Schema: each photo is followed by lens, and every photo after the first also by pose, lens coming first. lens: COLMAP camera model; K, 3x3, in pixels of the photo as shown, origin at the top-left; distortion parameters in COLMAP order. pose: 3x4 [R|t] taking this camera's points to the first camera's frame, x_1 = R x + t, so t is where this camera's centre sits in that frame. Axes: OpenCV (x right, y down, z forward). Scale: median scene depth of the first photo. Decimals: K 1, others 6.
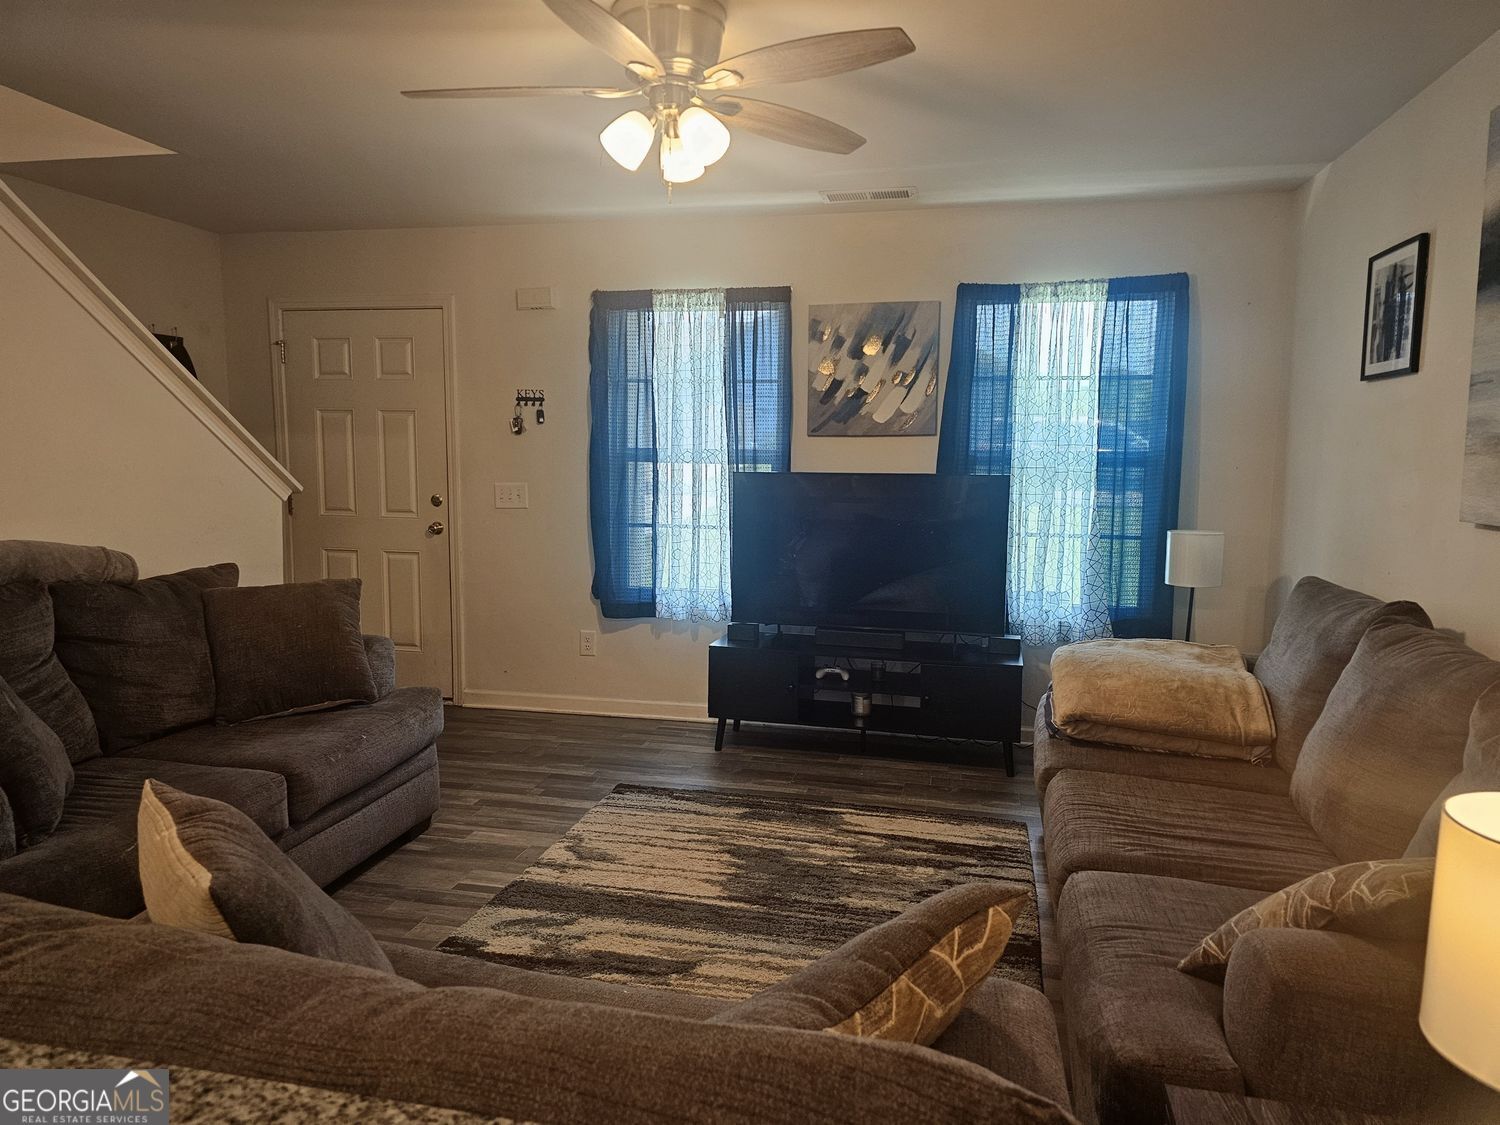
lens RADIAL K [[1007.2, 0, 734.9], [0, 1007.2, 566.7], [0, 0, 1]] dist [0.037006, -0.032222]
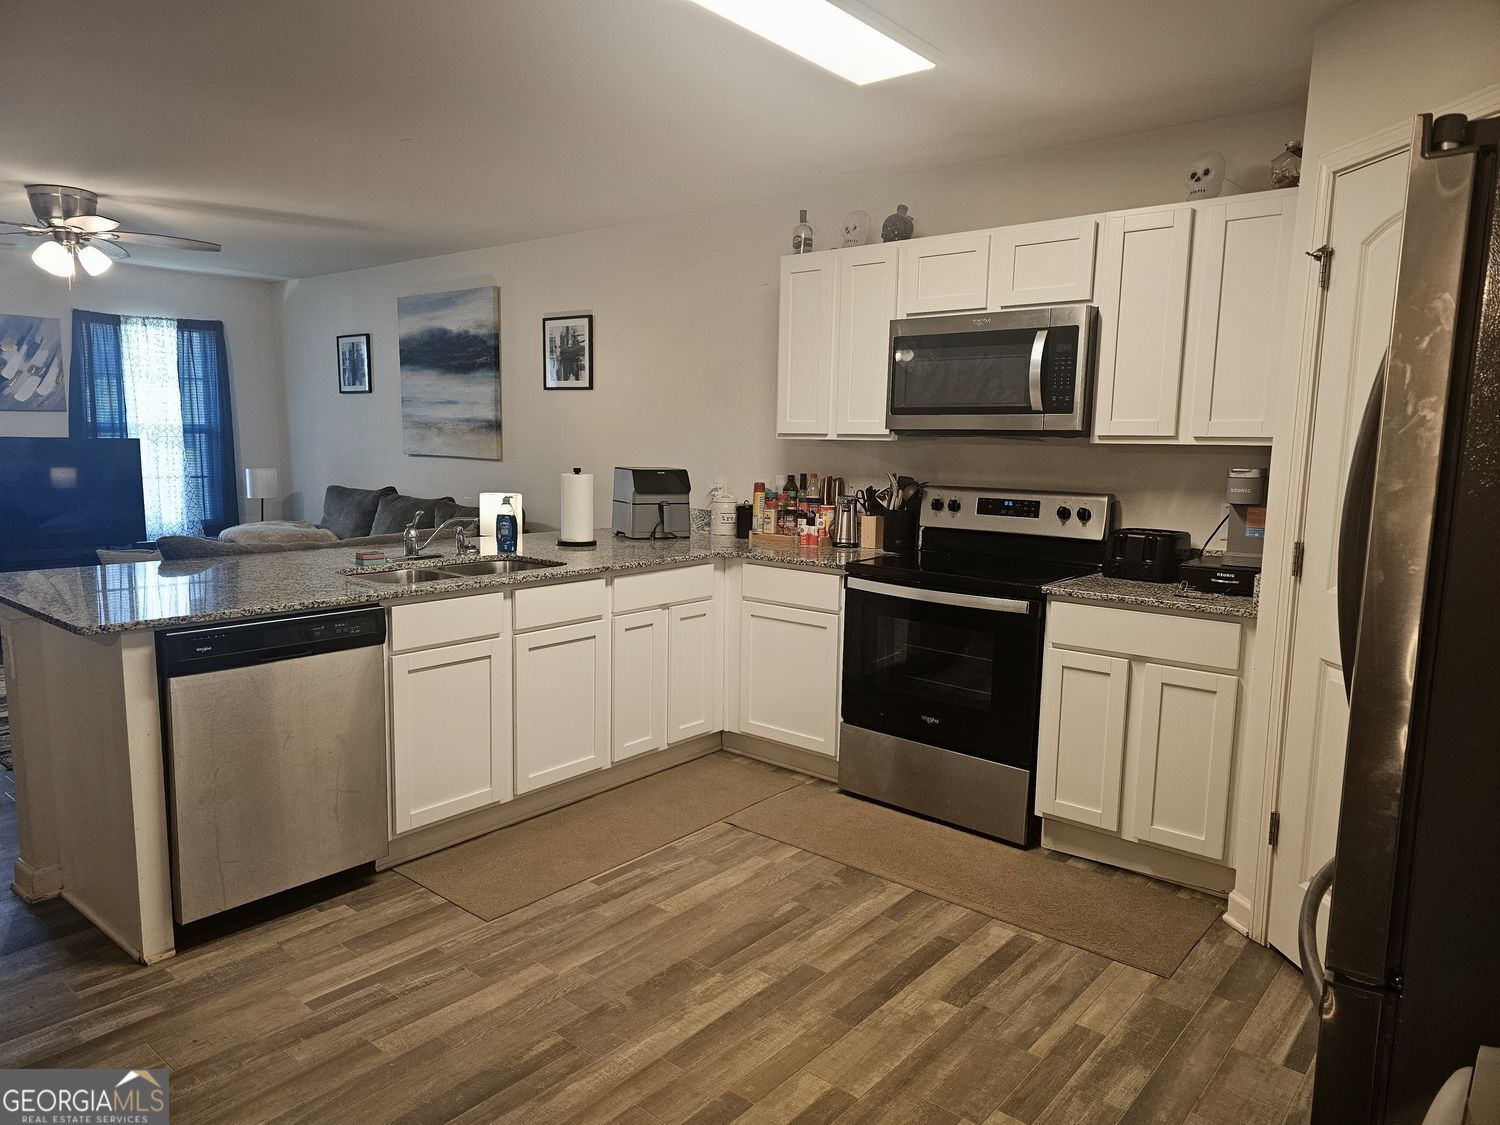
lens RADIAL K [[1007.2, 0, 752.0], [0, 1007.2, 572.5], [0, 0, 1]] dist [0.037006, -0.032222]
pose [[0.460440, -0.114044, 0.880335, -0.674762], [0.090268, 0.992588, 0.081374, 0.071493], [-0.883089, 0.041998, 0.467321, -0.556929]]
